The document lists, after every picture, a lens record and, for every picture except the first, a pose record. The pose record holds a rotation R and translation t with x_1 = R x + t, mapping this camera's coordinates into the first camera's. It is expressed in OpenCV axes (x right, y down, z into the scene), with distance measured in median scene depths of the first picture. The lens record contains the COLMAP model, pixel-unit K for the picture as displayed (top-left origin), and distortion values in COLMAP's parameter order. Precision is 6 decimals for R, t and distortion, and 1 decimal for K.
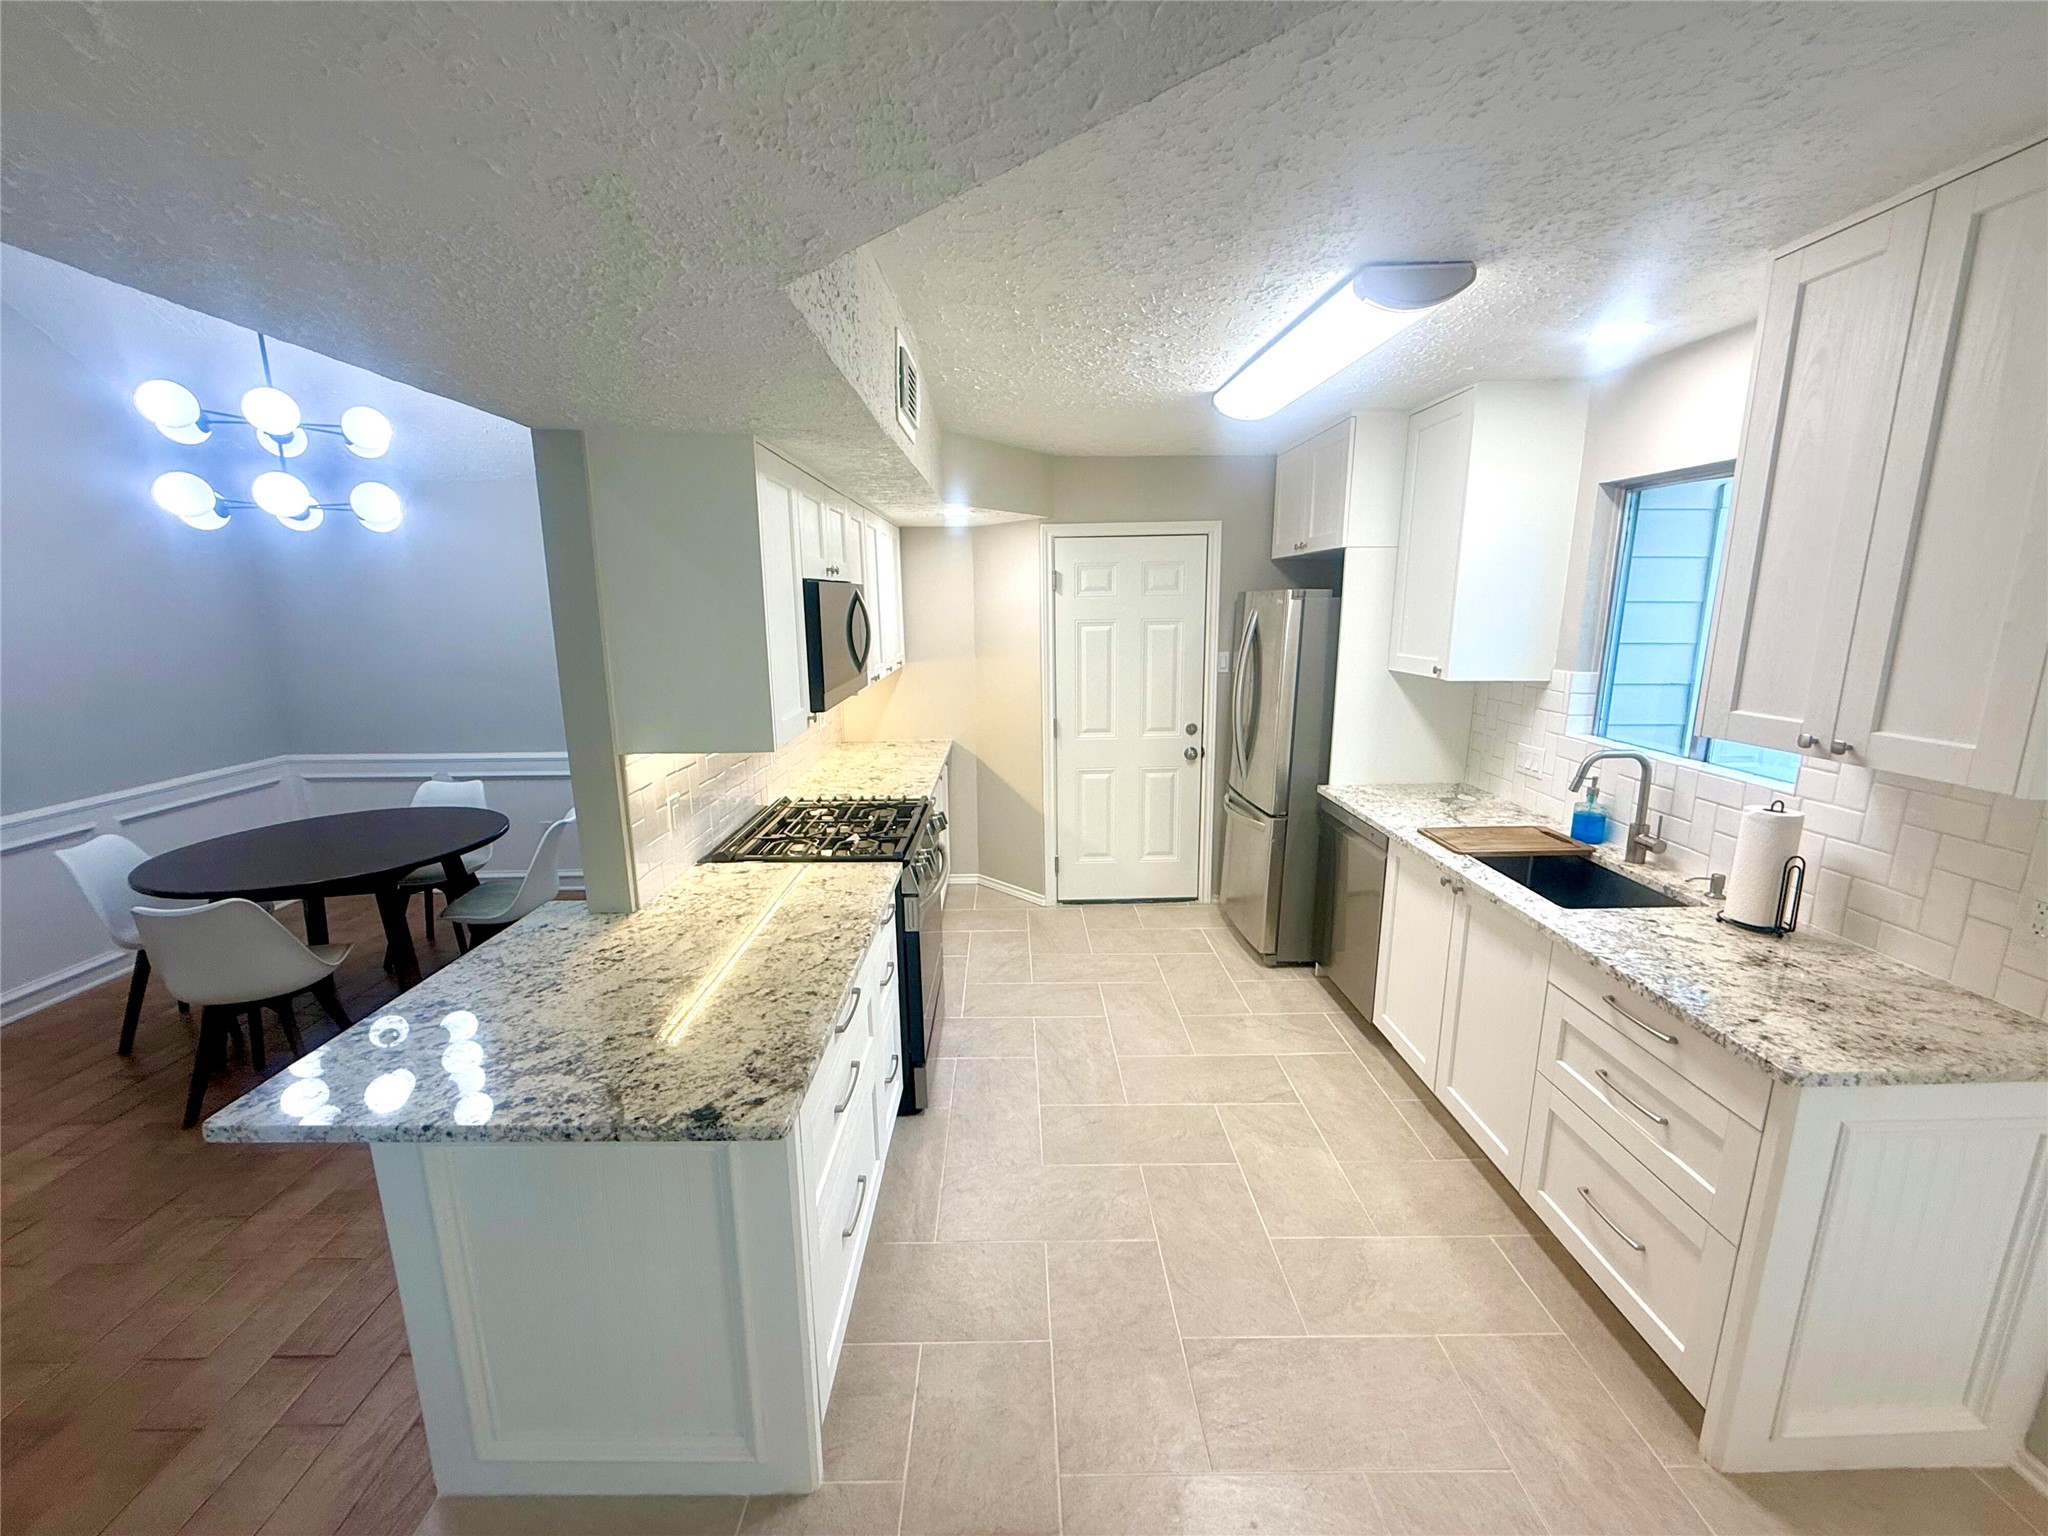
lens RADIAL K [[816.0, 0, 1019.6], [0, 816.0, 770.3], [0, 0, 1]] dist [-0.000705, 0.000286]
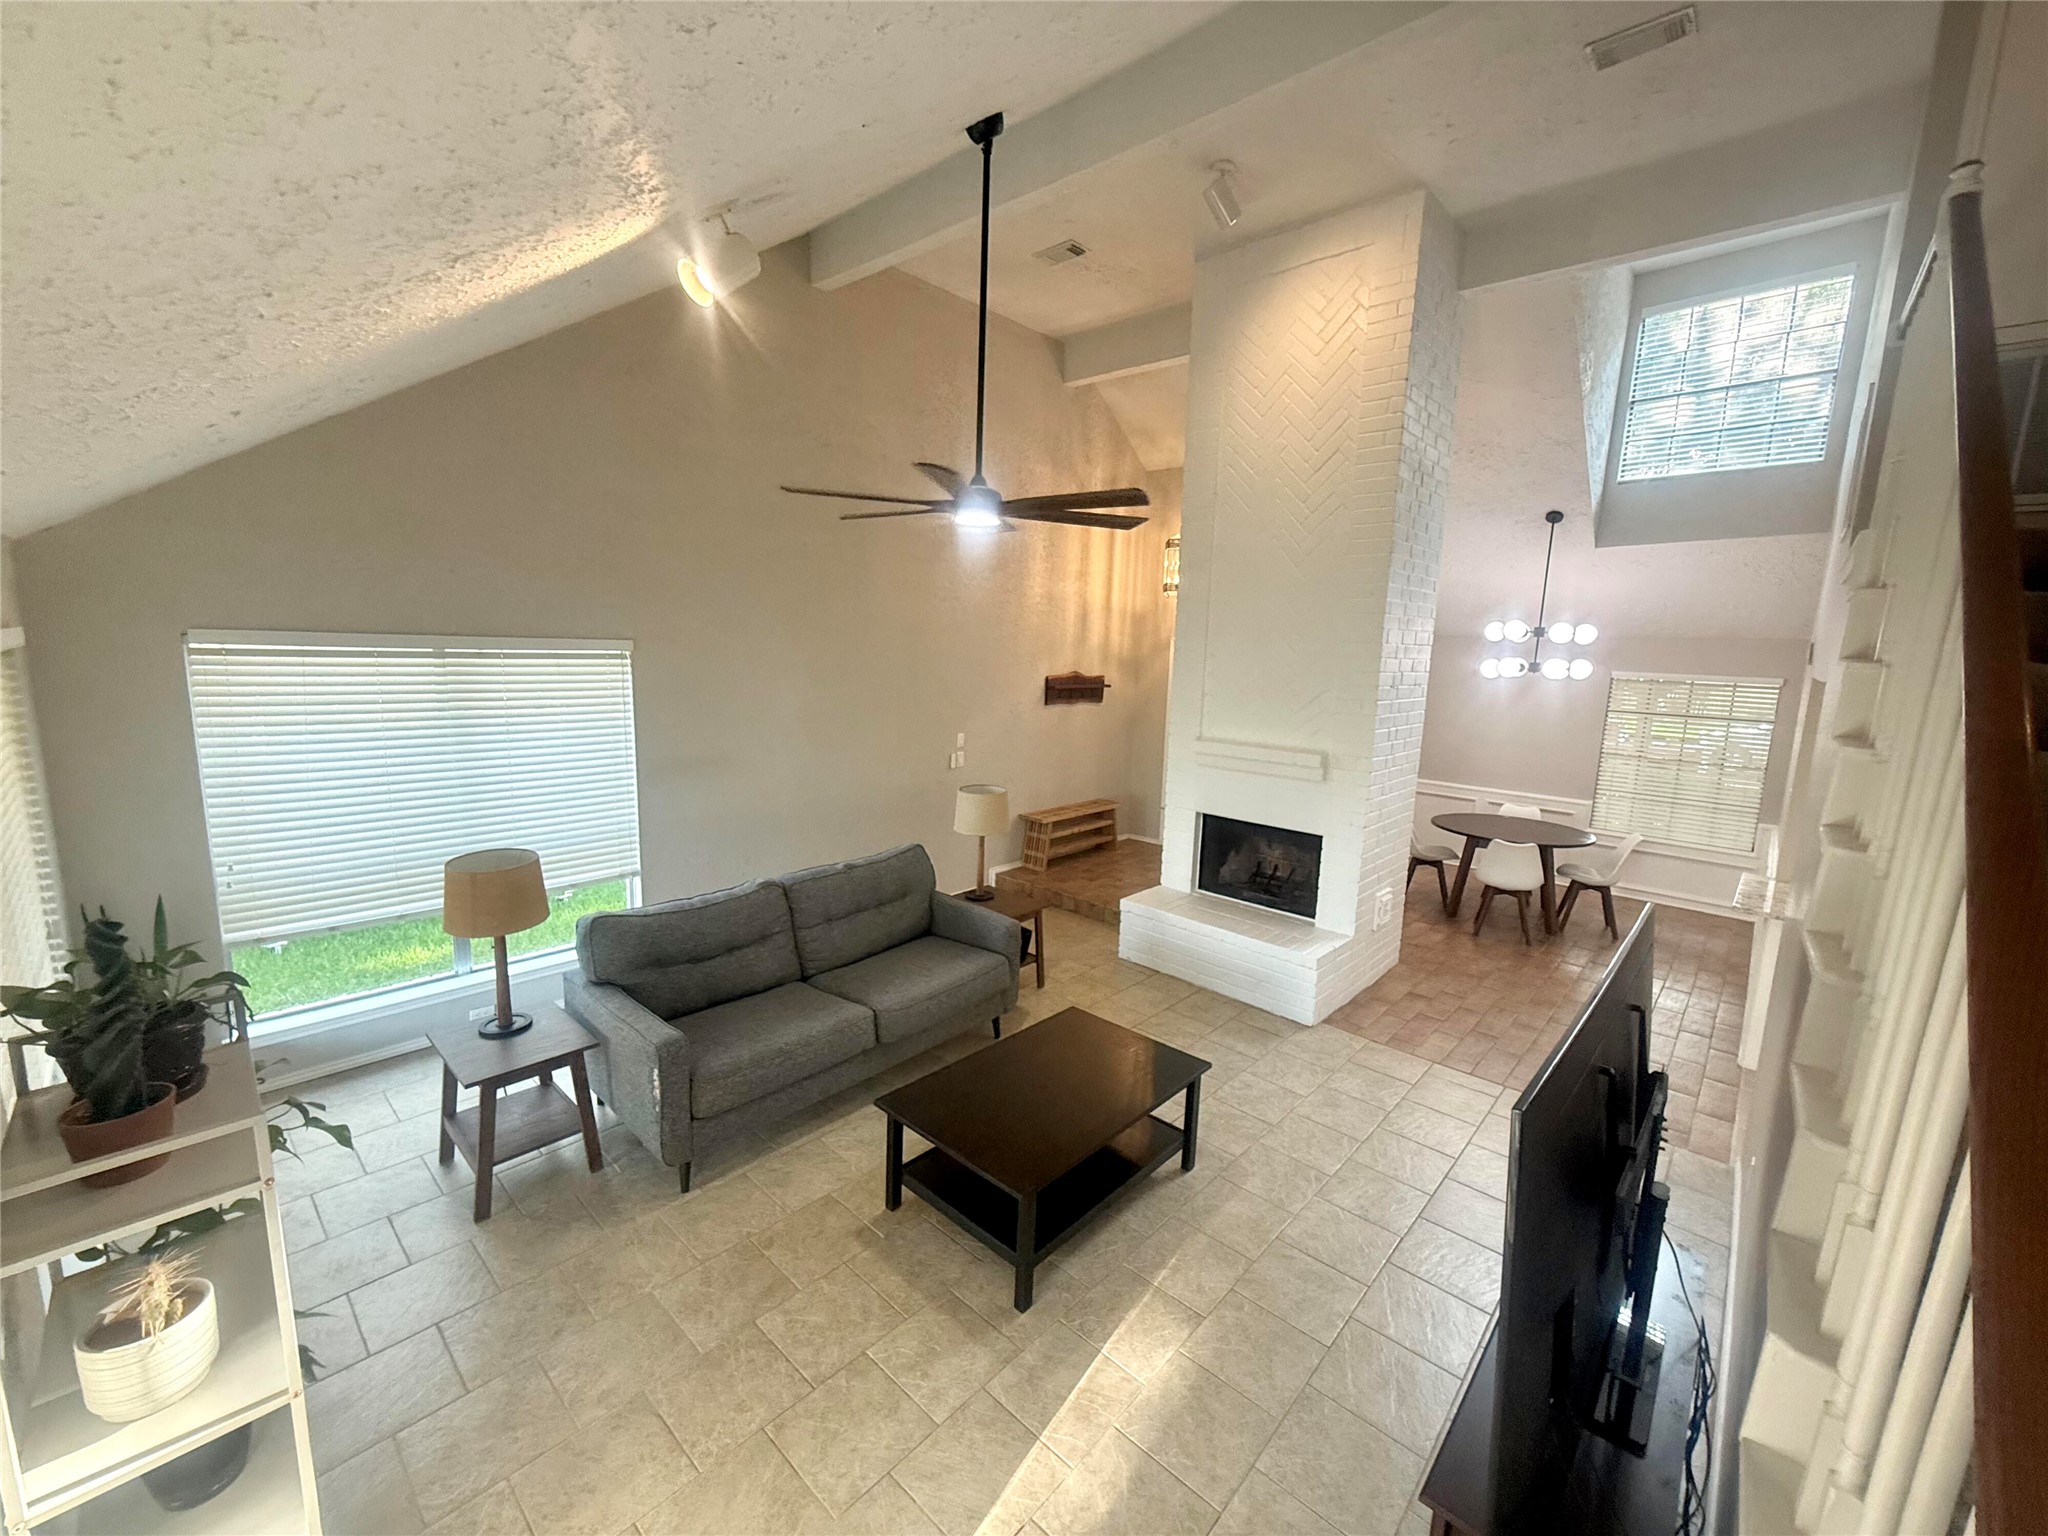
lens RADIAL K [[816.0, 0, 1027.1], [0, 816.0, 766.8], [0, 0, 1]] dist [-0.000705, 0.000286]
pose [[0.724383, 0.136358, -0.675778, -0.411969], [-0.180447, 0.983572, 0.005040, 0.173835], [0.665363, 0.118291, 0.737088, -1.572102]]
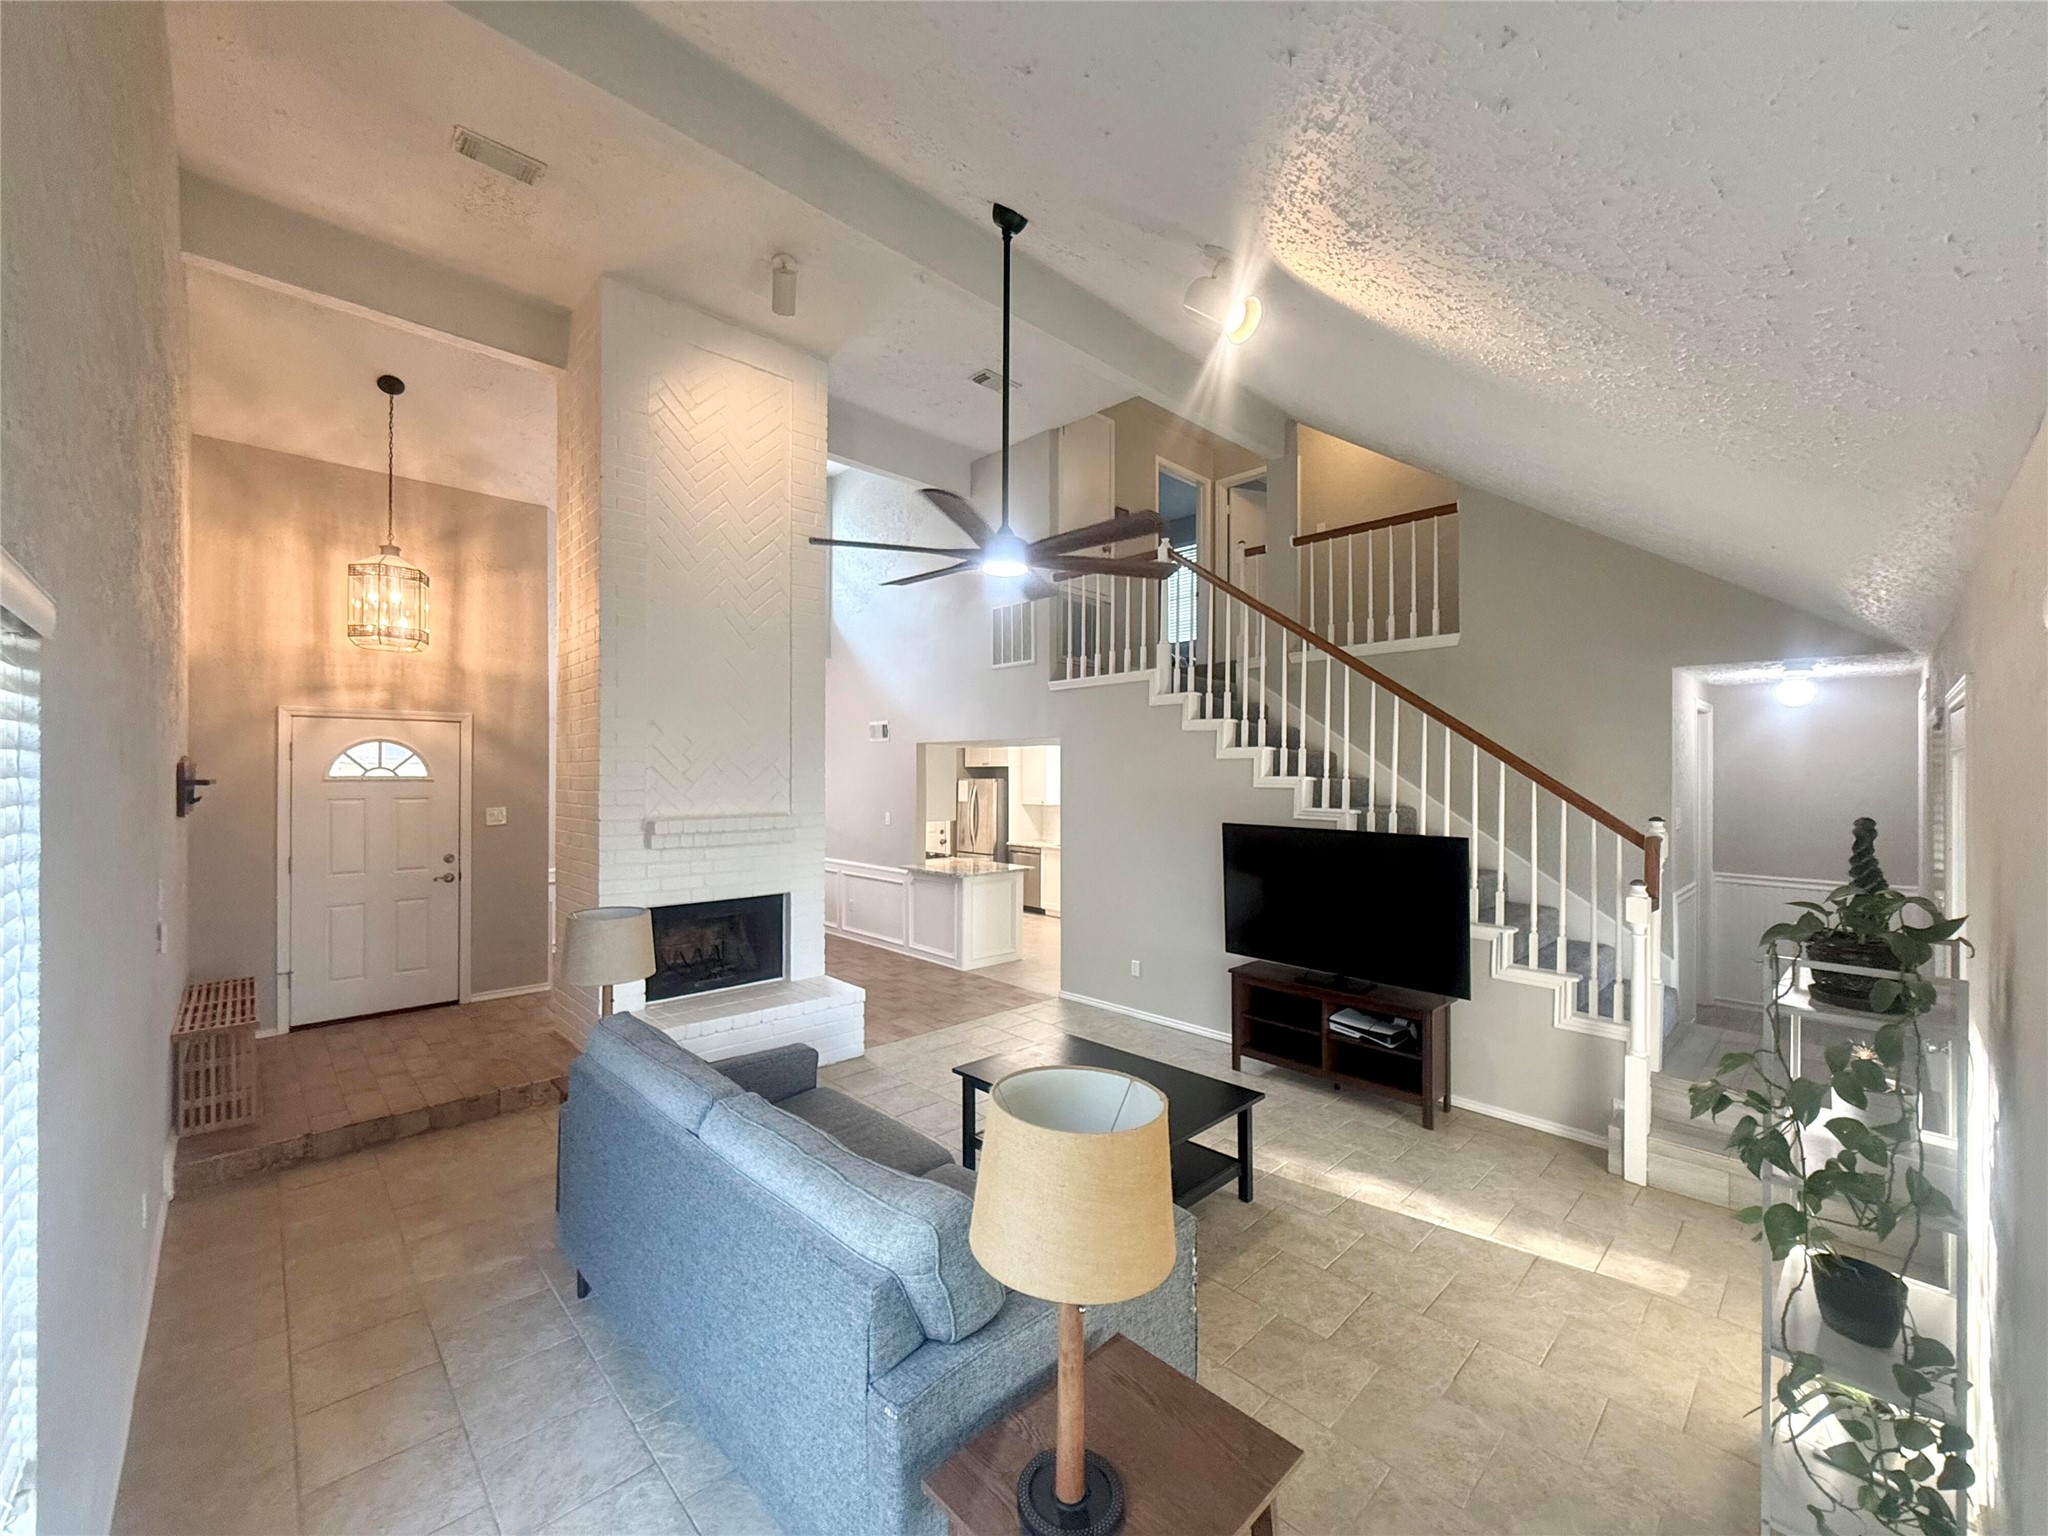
lens RADIAL K [[816.0, 0, 1030.2], [0, 816.0, 766.6], [0, 0, 1]] dist [-0.000705, 0.000286]
pose [[0.731271, 0.013672, 0.681950, -2.046715], [0.134708, 0.977212, -0.164042, 0.317094], [-0.668653, 0.211824, 0.712765, -1.598761]]
